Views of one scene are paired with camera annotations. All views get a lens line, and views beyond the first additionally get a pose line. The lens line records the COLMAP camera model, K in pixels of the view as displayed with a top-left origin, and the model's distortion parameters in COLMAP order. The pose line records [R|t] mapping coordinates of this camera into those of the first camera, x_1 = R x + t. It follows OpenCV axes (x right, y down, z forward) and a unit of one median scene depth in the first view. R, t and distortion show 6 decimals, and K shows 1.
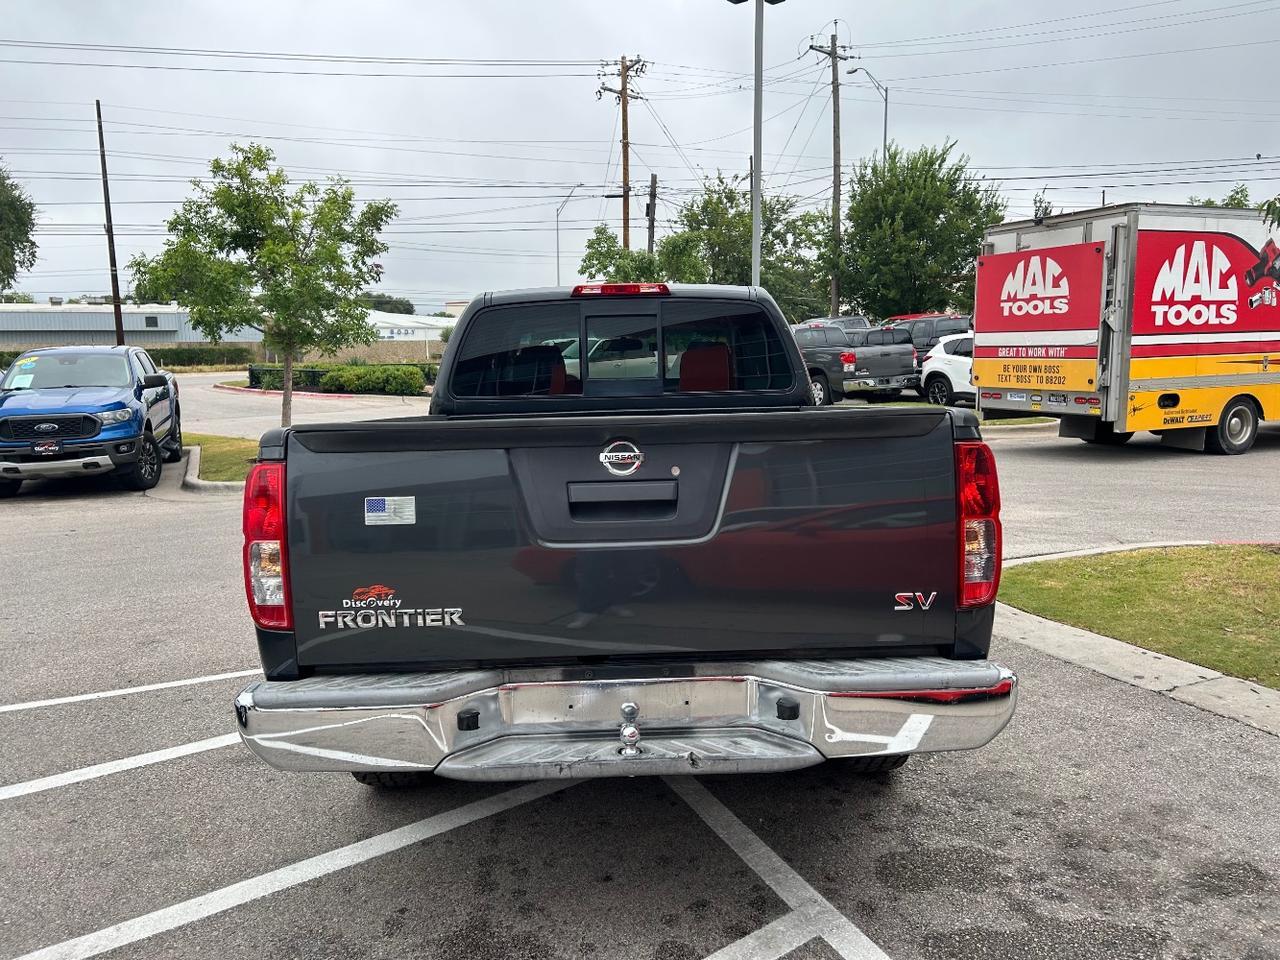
lens RADIAL K [[960.5, 0, 637.7], [0, 960.5, 480.7], [0, 0, 1]] dist [0.056775, -0.060039]
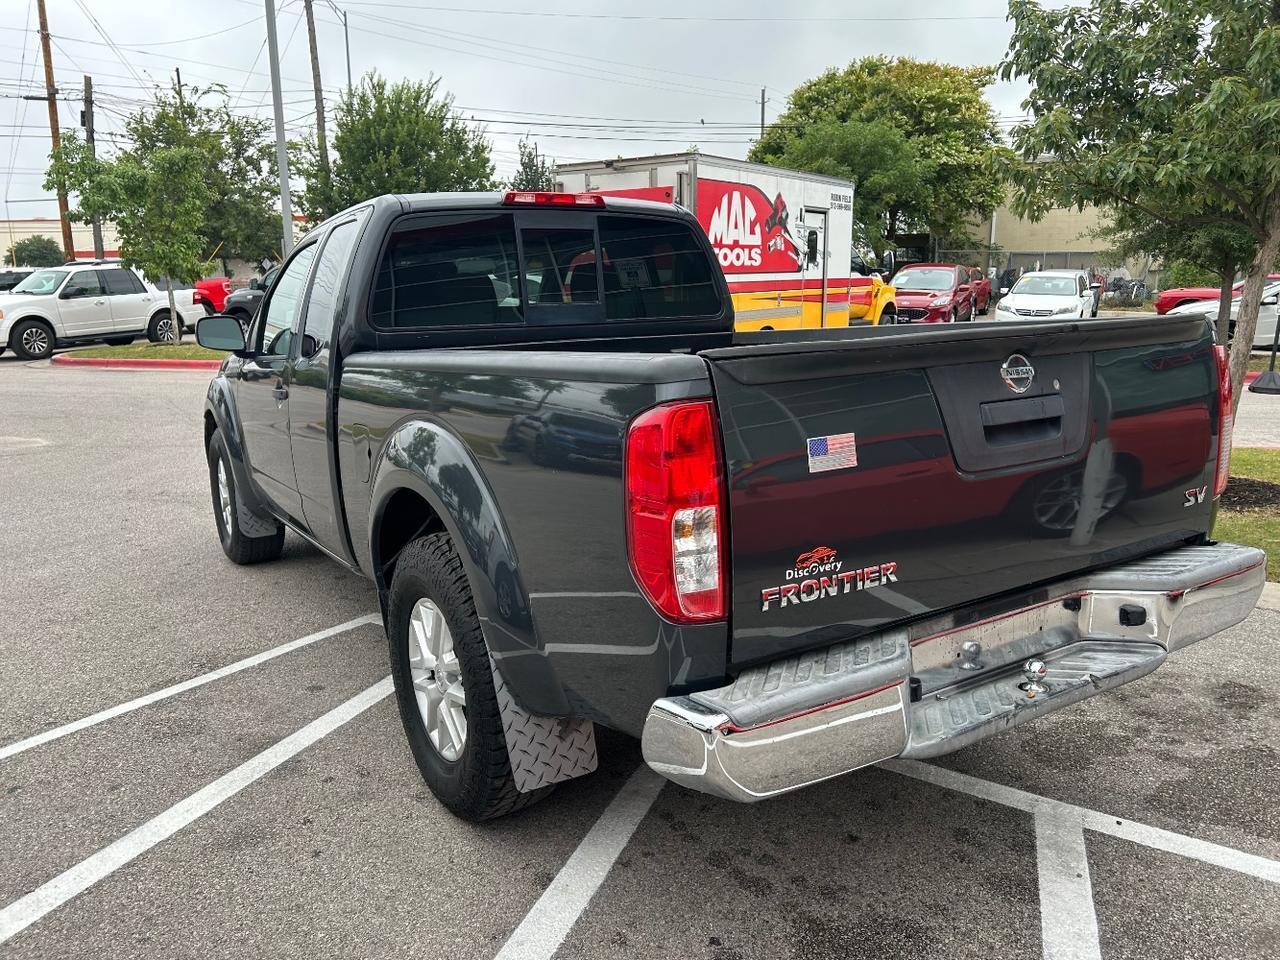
lens RADIAL K [[968.0, 0, 629.2], [0, 968.0, 483.4], [0, 0, 1]] dist [0.053318, -0.062480]
pose [[0.857842, -0.098945, 0.504298, -0.142861], [0.068602, 0.994556, 0.078438, -0.003129], [-0.509314, -0.032691, 0.859960, 0.069675]]
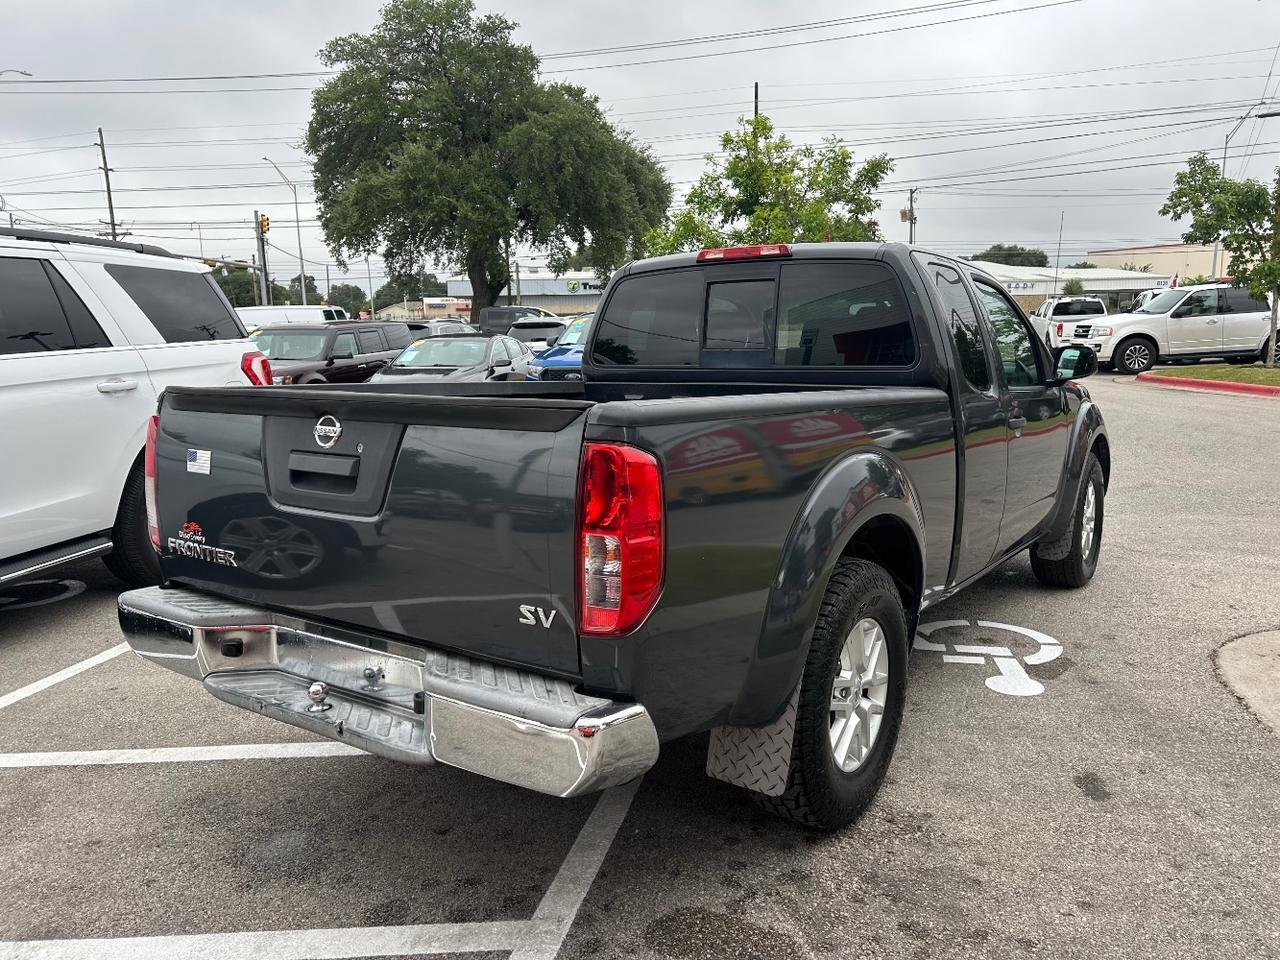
lens RADIAL K [[960.5, 0, 637.7], [0, 960.5, 480.7], [0, 0, 1]] dist [0.056775, -0.060039]
pose [[0.810957, 0.101370, -0.576257, 0.154242], [-0.075591, 0.994775, 0.068613, -0.012081], [0.580202, -0.012082, 0.814383, 0.060073]]
